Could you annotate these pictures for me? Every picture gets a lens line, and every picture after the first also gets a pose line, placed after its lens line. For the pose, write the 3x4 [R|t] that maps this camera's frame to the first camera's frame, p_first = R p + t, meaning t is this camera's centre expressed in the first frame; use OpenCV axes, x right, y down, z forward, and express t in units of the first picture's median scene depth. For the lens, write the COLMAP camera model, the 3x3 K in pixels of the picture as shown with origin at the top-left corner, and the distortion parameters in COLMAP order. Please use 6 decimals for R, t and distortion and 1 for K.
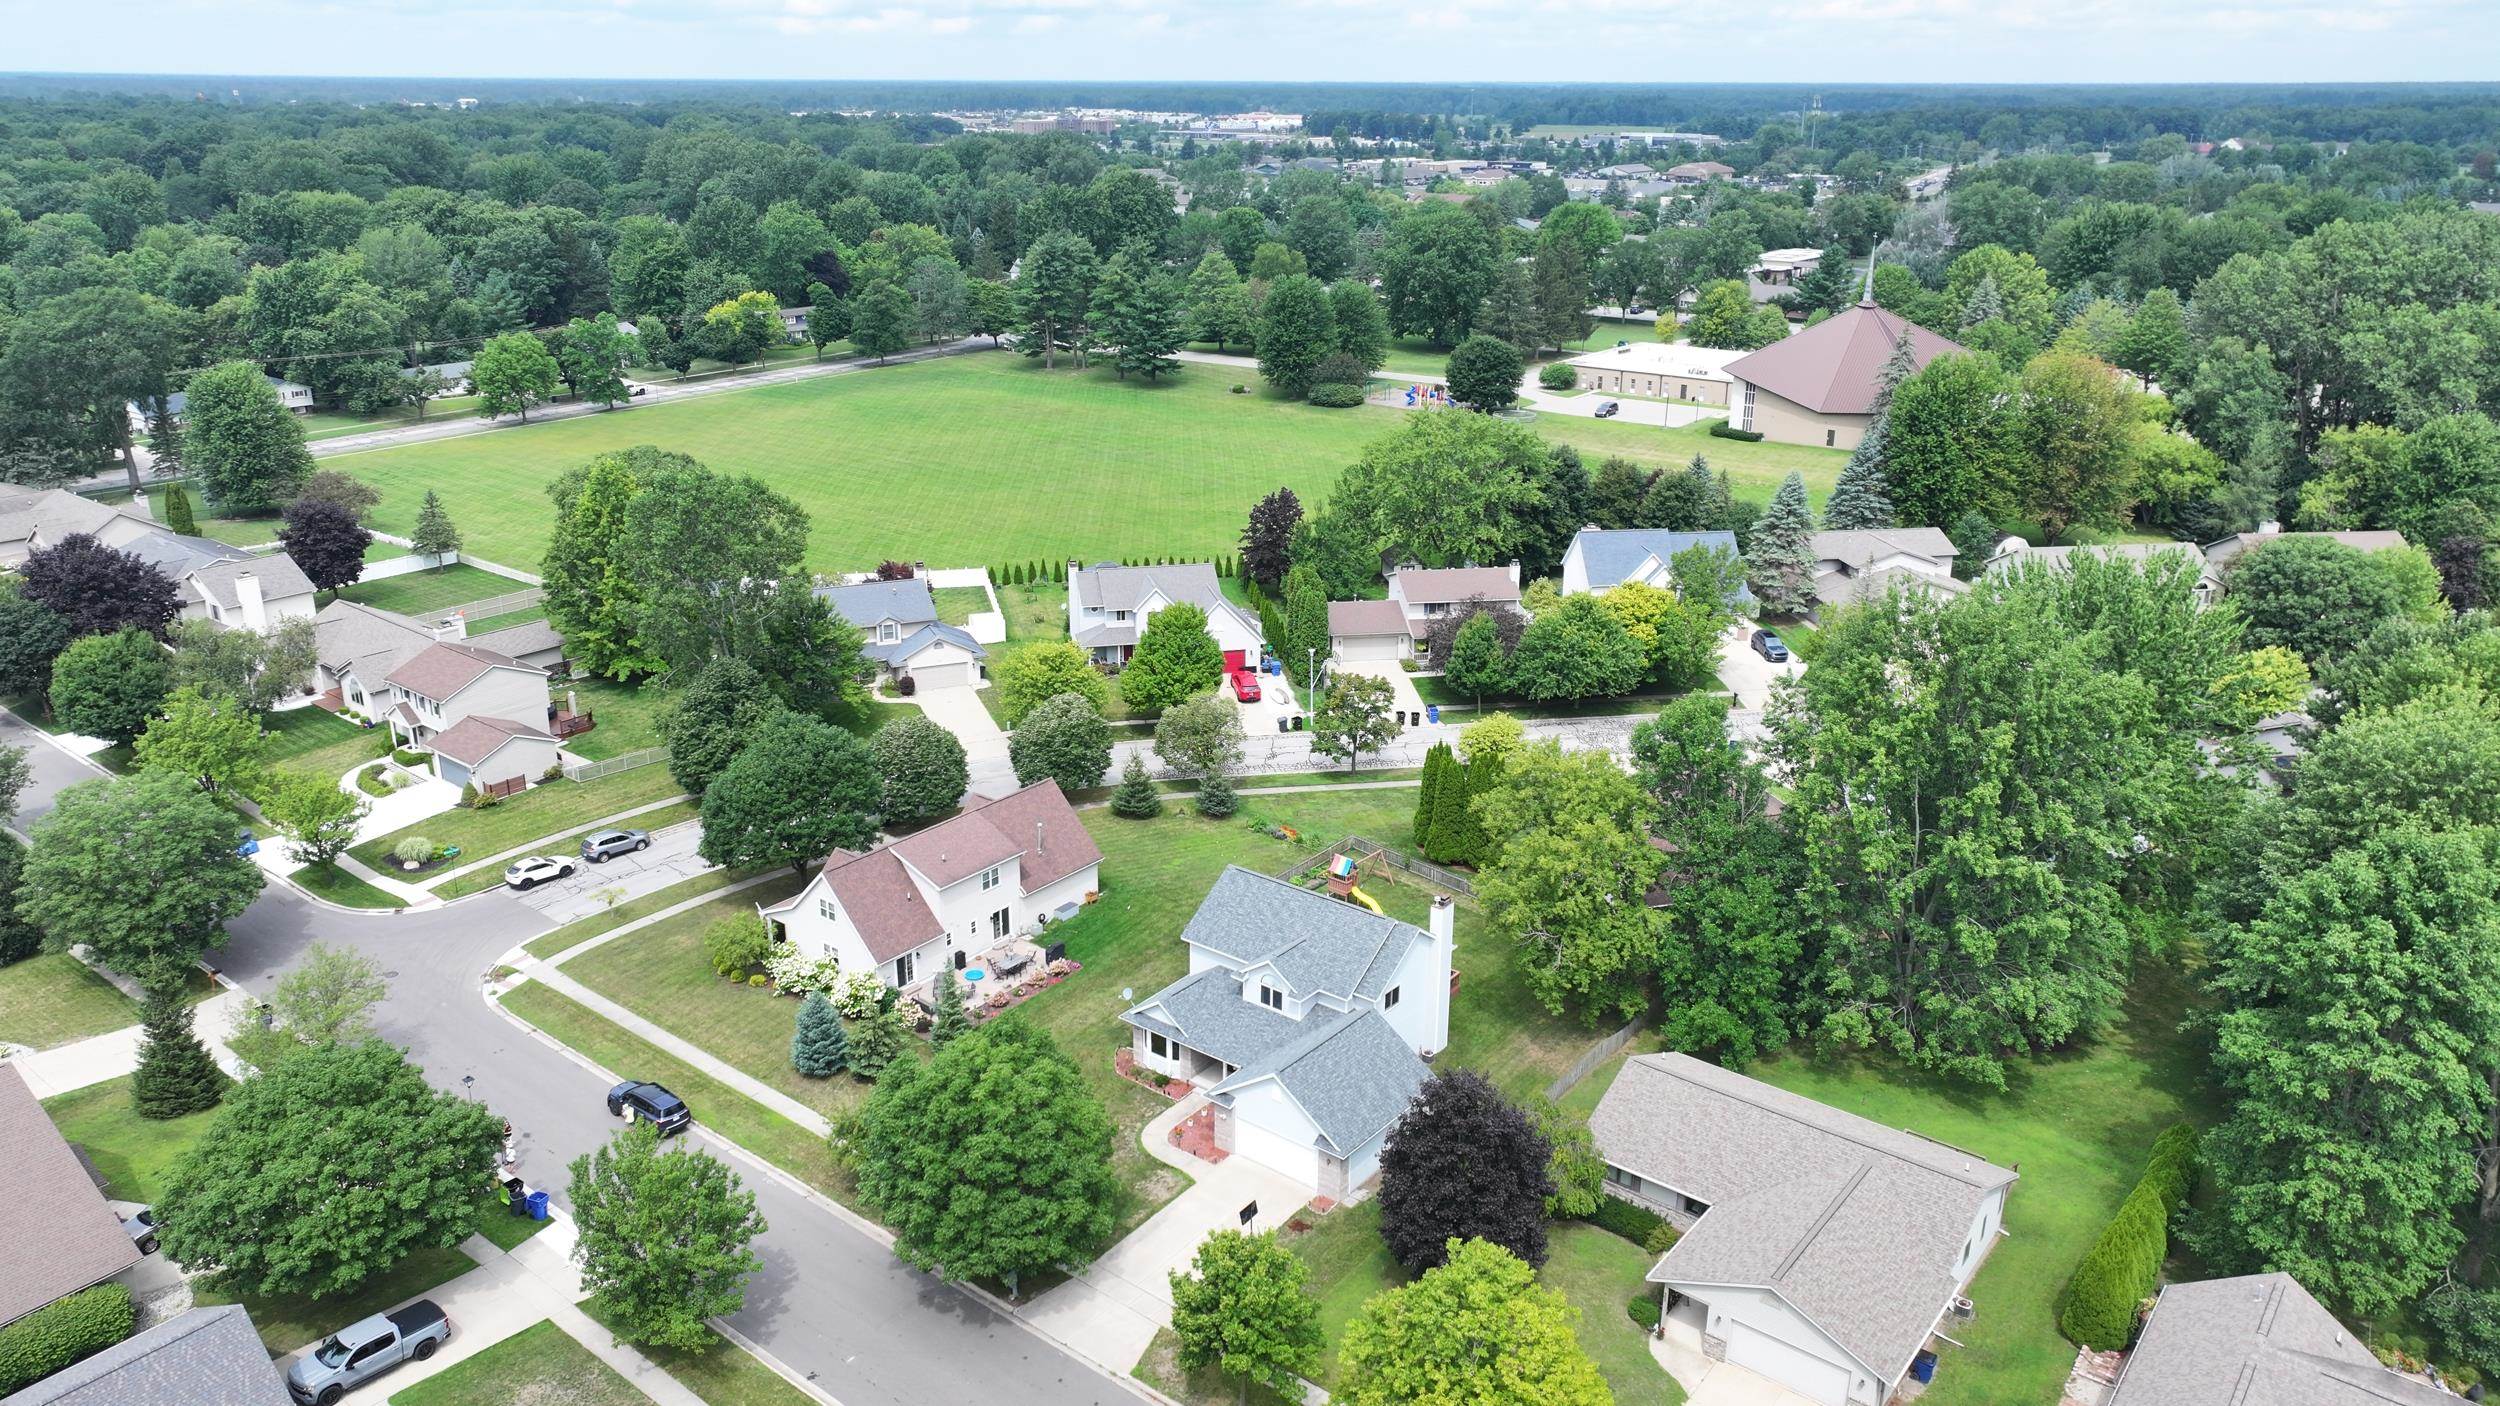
lens RADIAL K [[1749.5, 0, 1242.1], [0, 1749.5, 699.3], [0, 0, 1]] dist [0.012521, -0.005732]
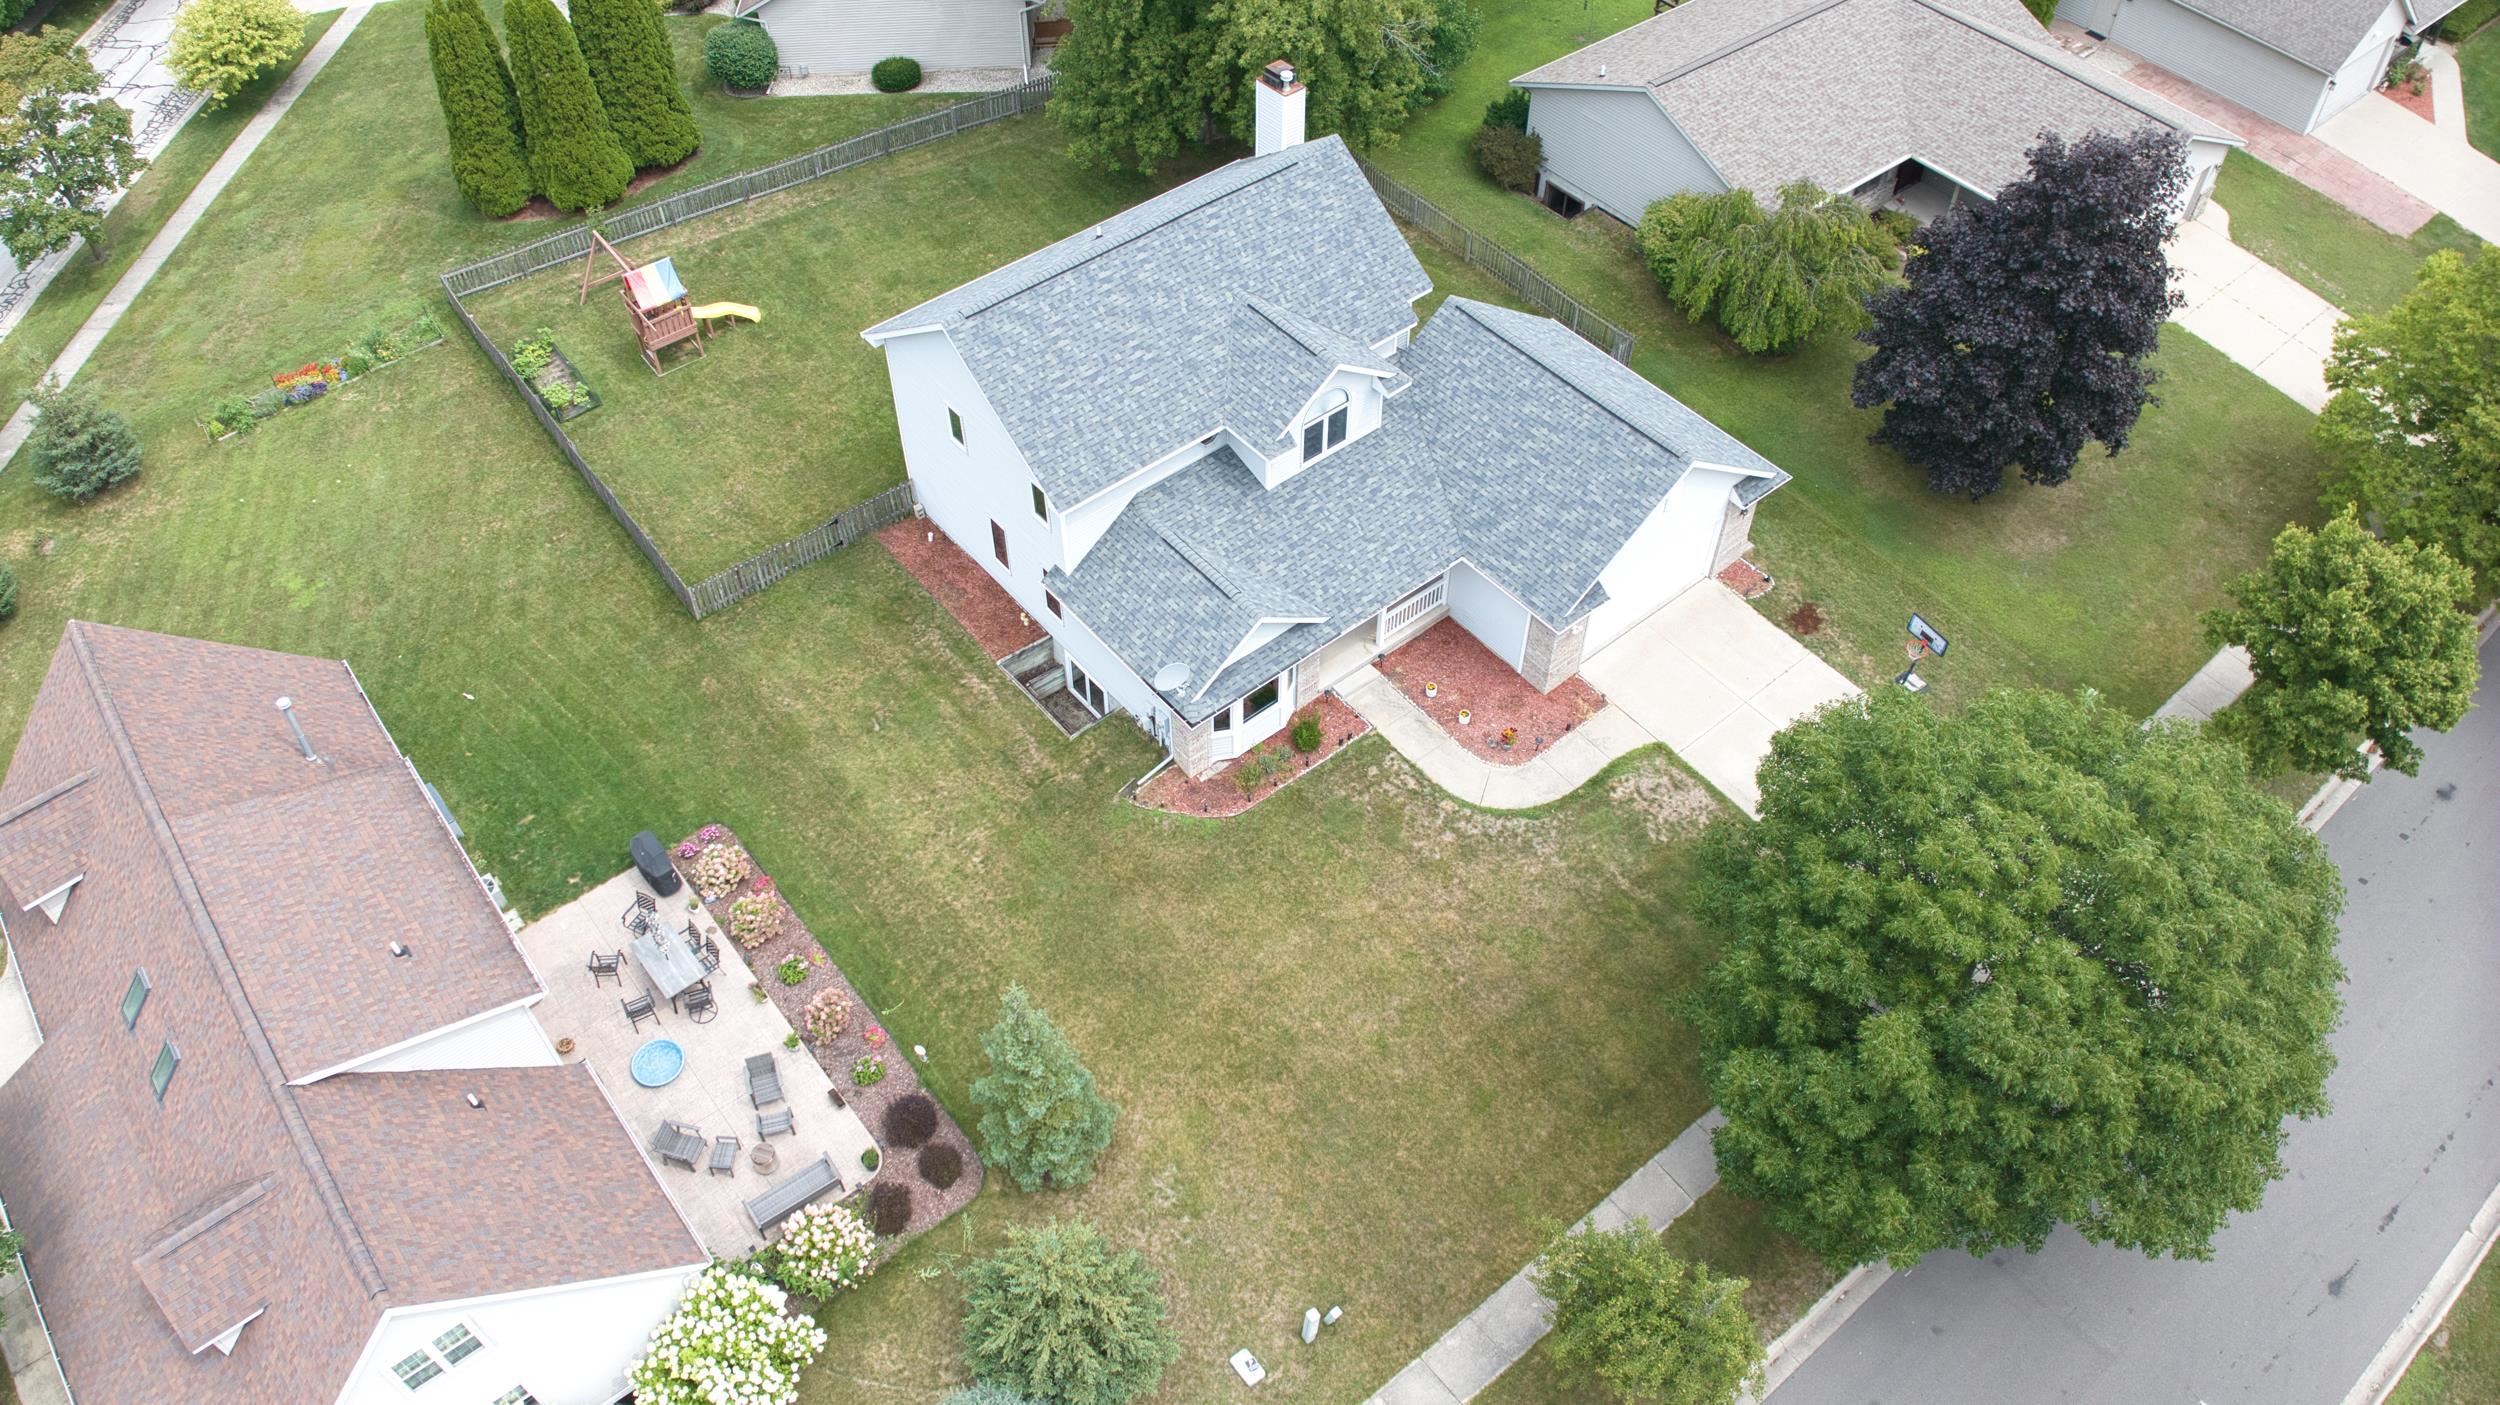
lens RADIAL K [[1758.9, 0, 1236.3], [0, 1758.9, 682.5], [0, 0, 1]] dist [-0.099365, -0.022007]
pose [[0.212697, -0.735724, 0.643017, -0.281985], [0.329618, 0.673526, 0.661600, -0.084471], [-0.919843, 0.071229, 0.385765, 0.711449]]
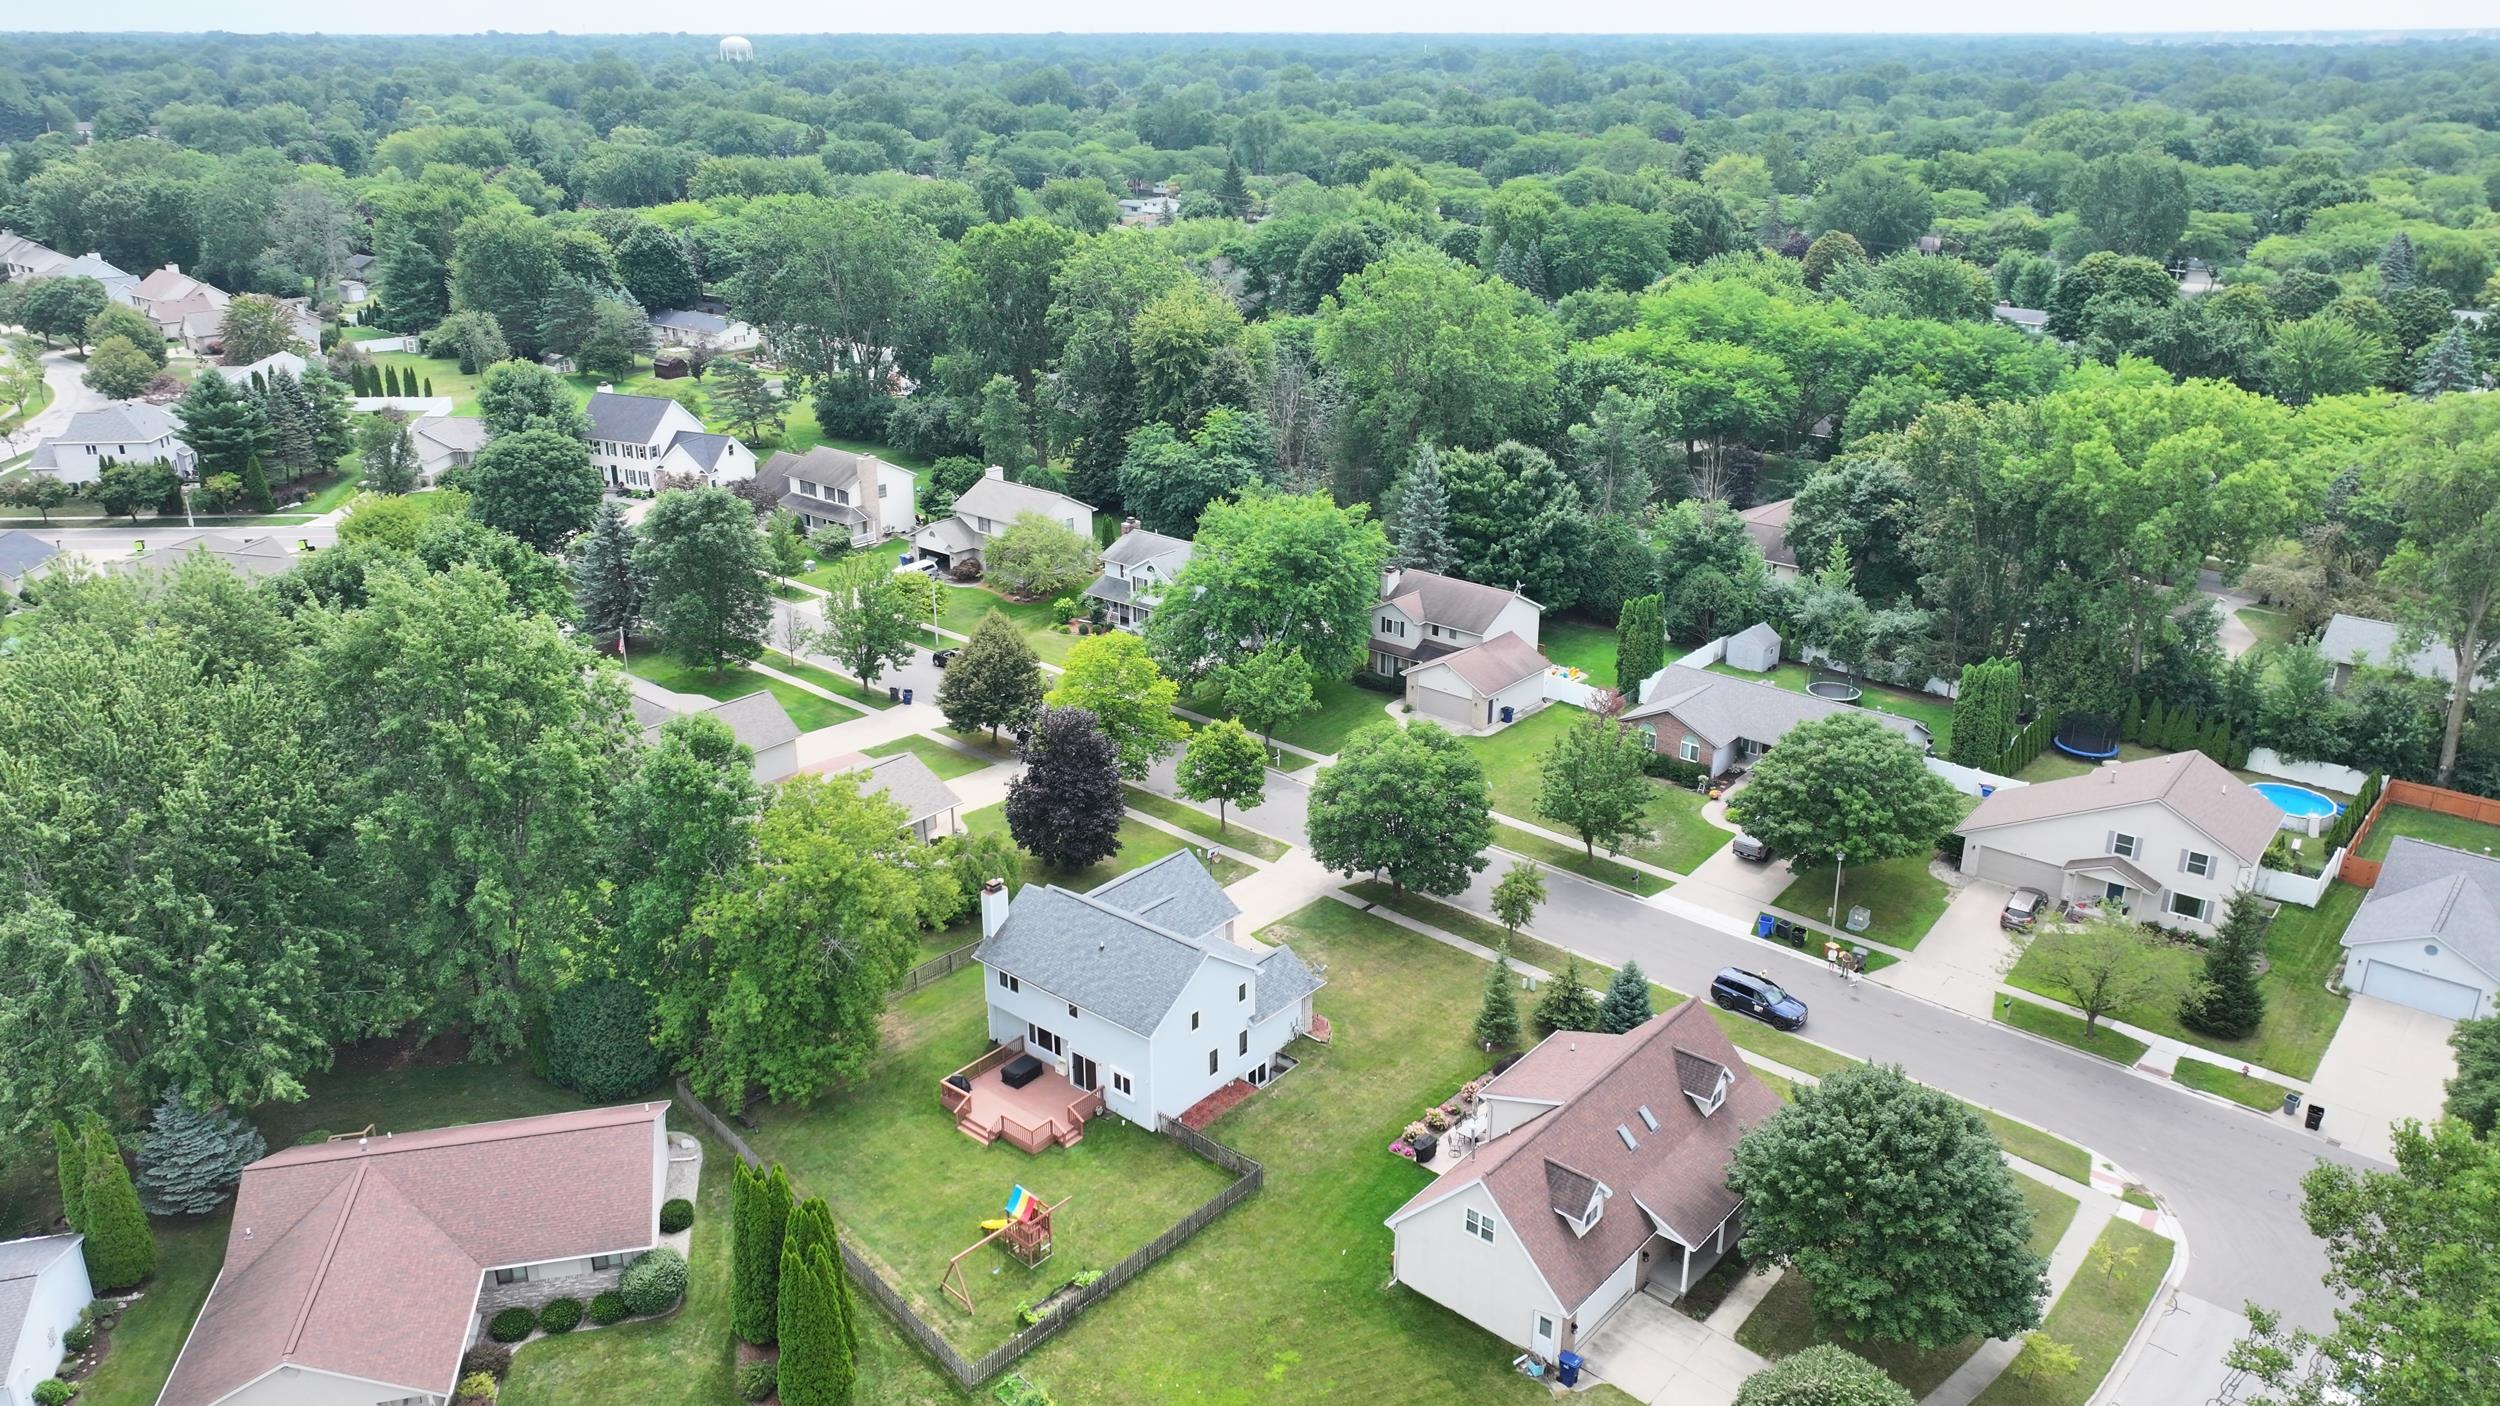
lens RADIAL K [[1749.5, 0, 1242.1], [0, 1749.5, 699.3], [0, 0, 1]] dist [0.012521, -0.005732]
pose [[-0.999428, -0.013960, 0.030789, -0.044037], [0.009299, 0.762103, 0.647389, -0.504326], [-0.032502, 0.647306, -0.761537, 1.422660]]
